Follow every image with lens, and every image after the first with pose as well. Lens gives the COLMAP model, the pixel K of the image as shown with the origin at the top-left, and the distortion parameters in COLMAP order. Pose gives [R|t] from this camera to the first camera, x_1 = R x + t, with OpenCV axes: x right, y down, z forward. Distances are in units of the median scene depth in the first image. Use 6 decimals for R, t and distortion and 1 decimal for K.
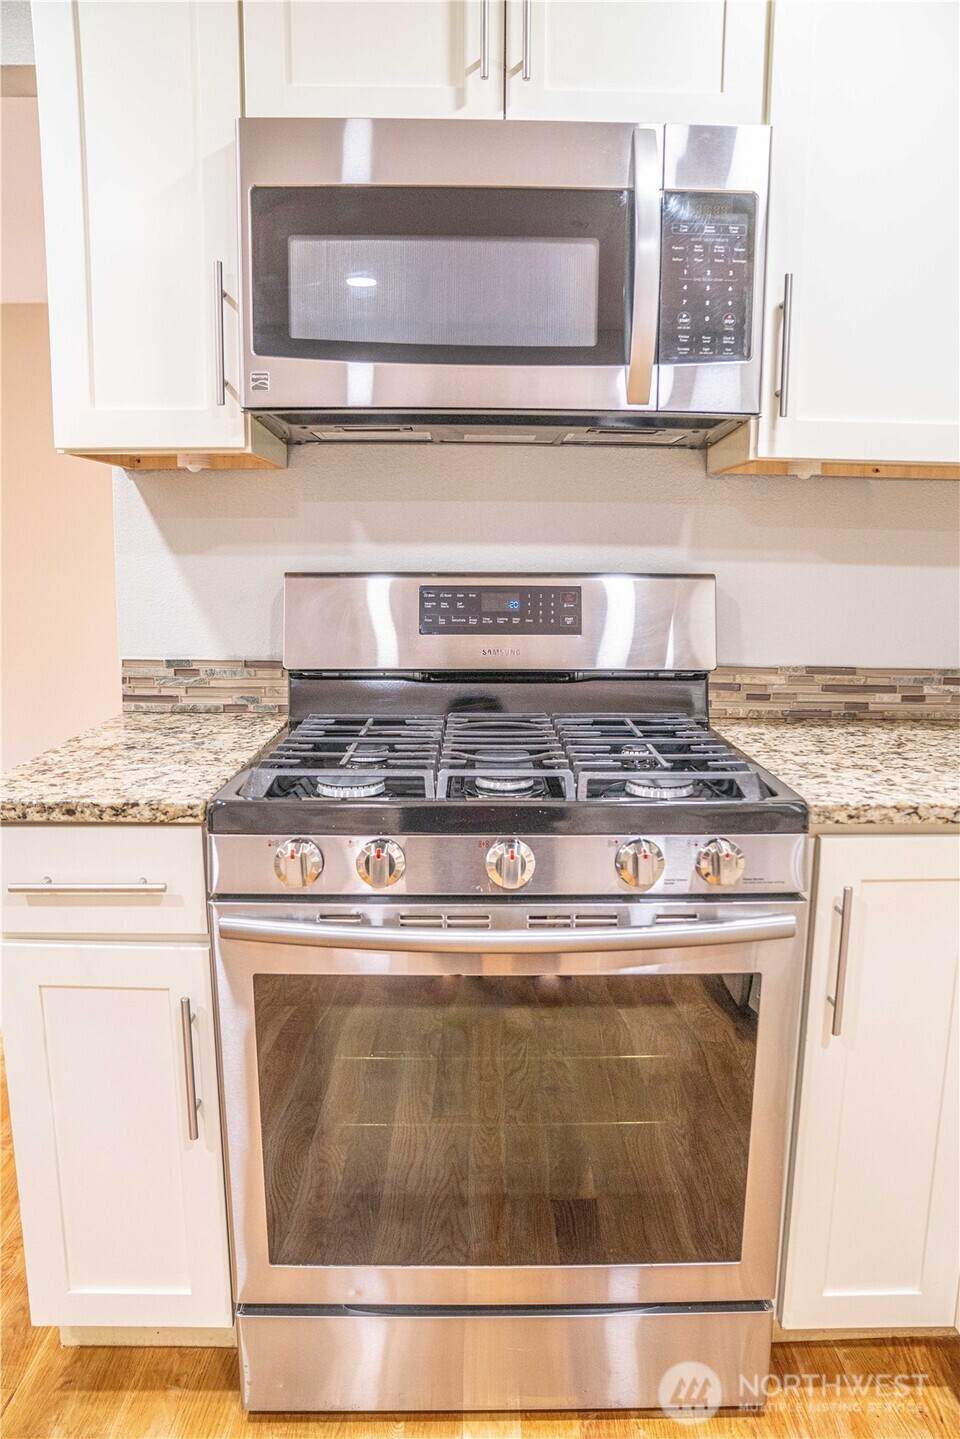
lens RADIAL K [[1018.7, 0, 479.9], [0, 1018.7, 726.4], [0, 0, 1]] dist [-0.135743, 0.115206]
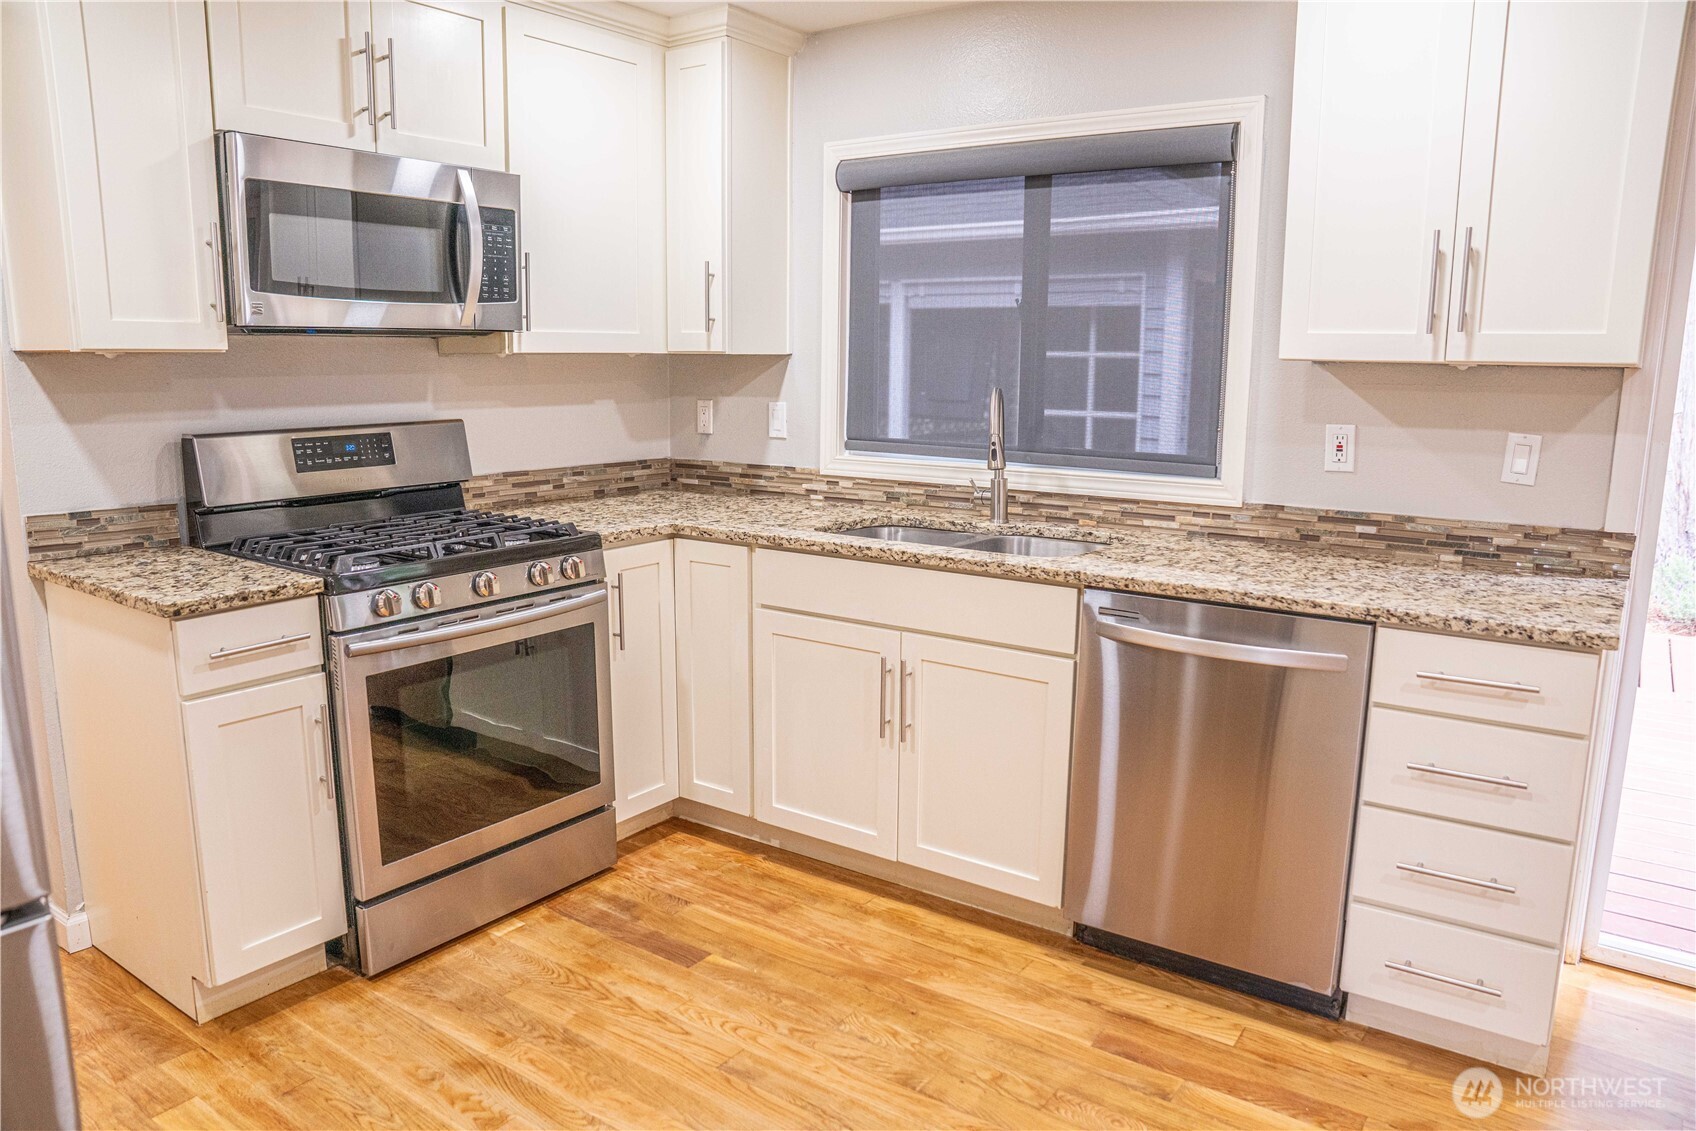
lens RADIAL K [[1200.7, 0, 841.8], [0, 1200.7, 574.2], [0, 0, 1]] dist [-0.135743, 0.115206]
pose [[0.589987, -0.147133, 0.793894, -1.093058], [0.136725, 0.987262, 0.081362, 0.023973], [-0.795752, 0.060543, 0.602589, -0.688352]]
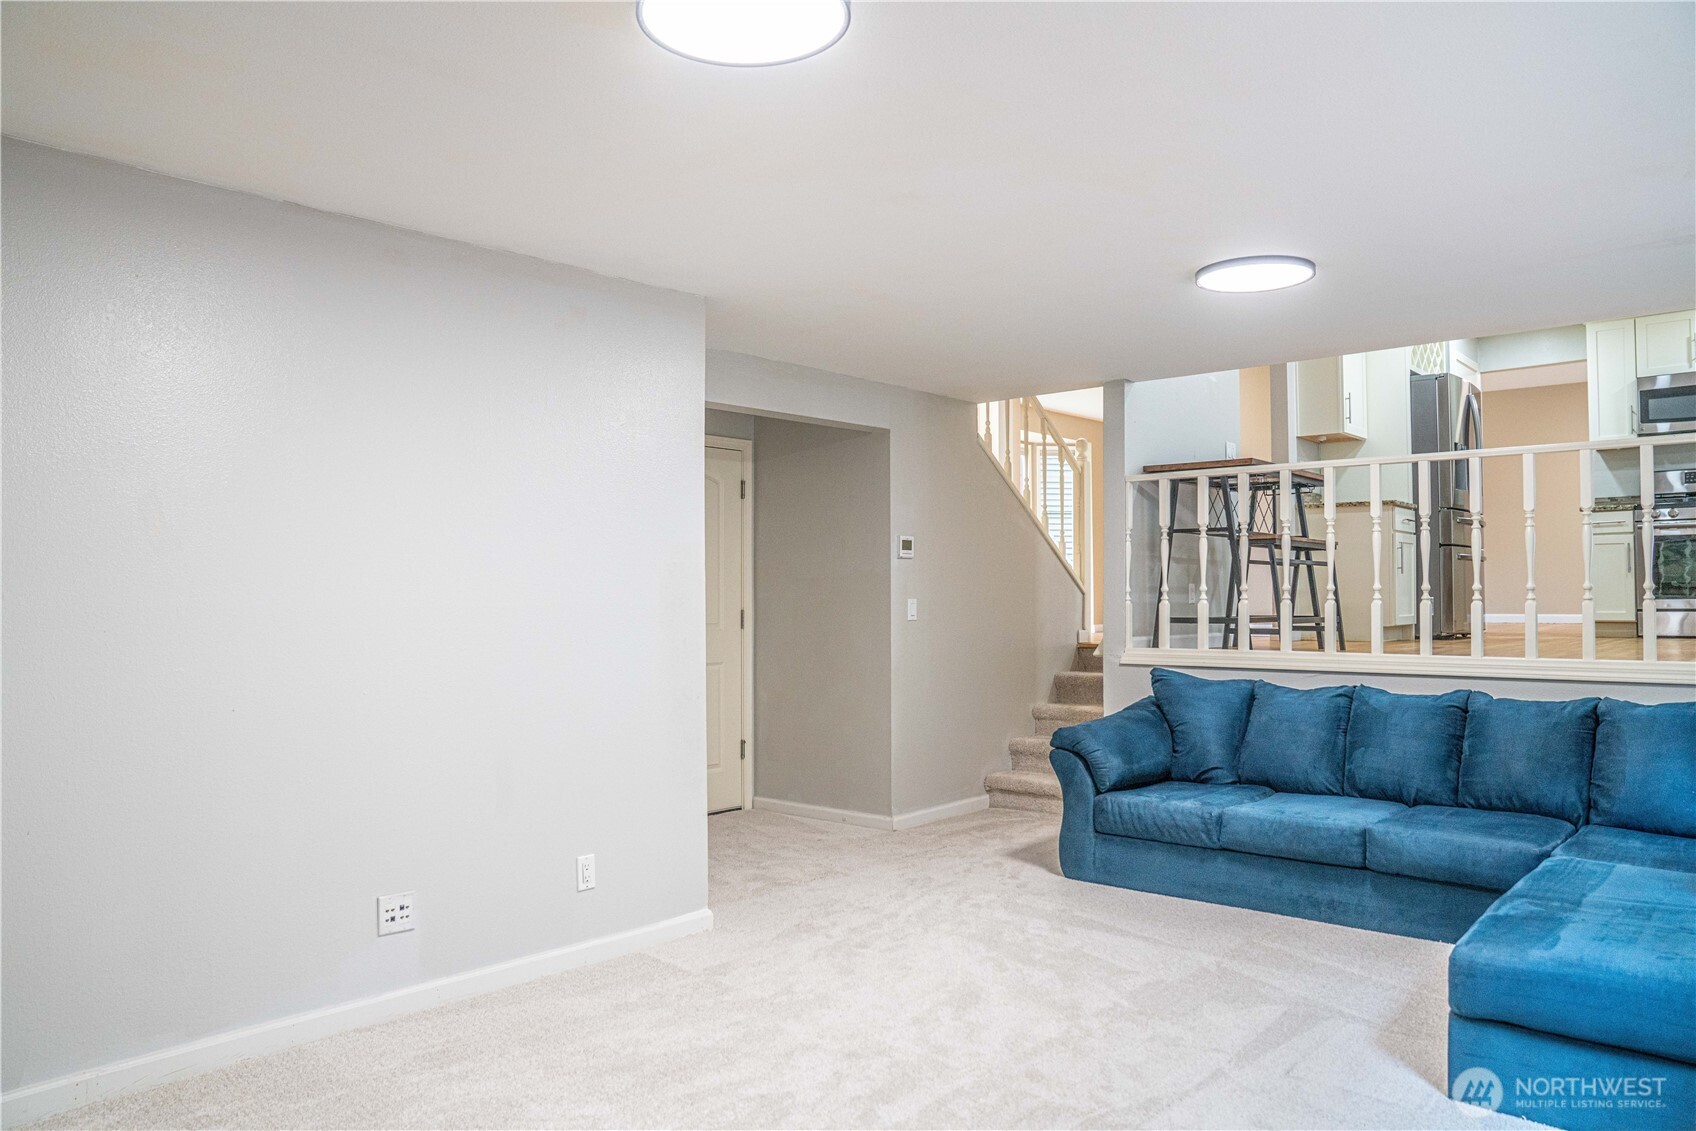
lens RADIAL K [[1167.8, 0, 848.0], [0, 1167.8, 565.5], [0, 0, 1]] dist [-0.142402, 0.105111]
pose [[0.745013, -0.021036, -0.666718, 0.497216], [-0.108891, 0.982260, -0.152670, 1.528424], [0.658102, 0.186341, 0.729506, -5.265943]]
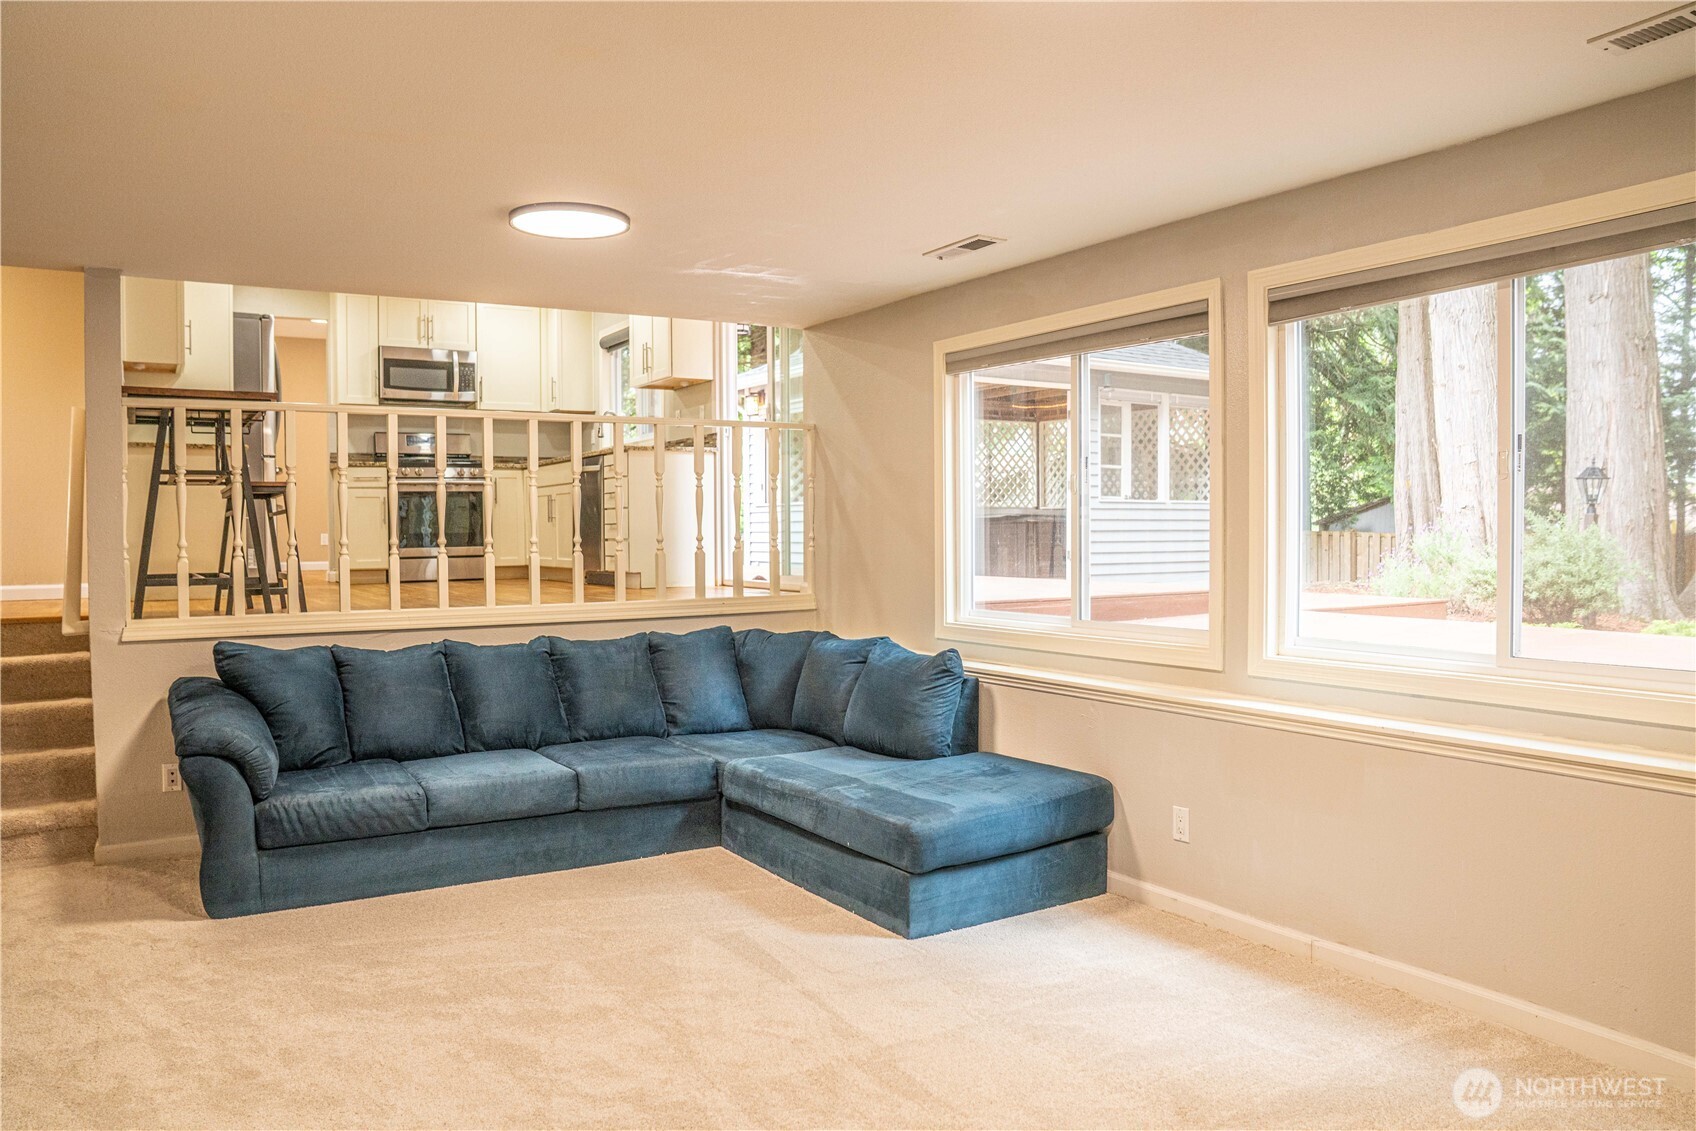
lens RADIAL K [[1200.7, 0, 841.8], [0, 1200.7, 574.2], [0, 0, 1]] dist [-0.135743, 0.115206]
pose [[0.857102, -0.030493, 0.514244, -1.338172], [0.101369, 0.988712, -0.110327, 1.504317], [-0.505076, 0.146690, 0.850518, -5.258737]]
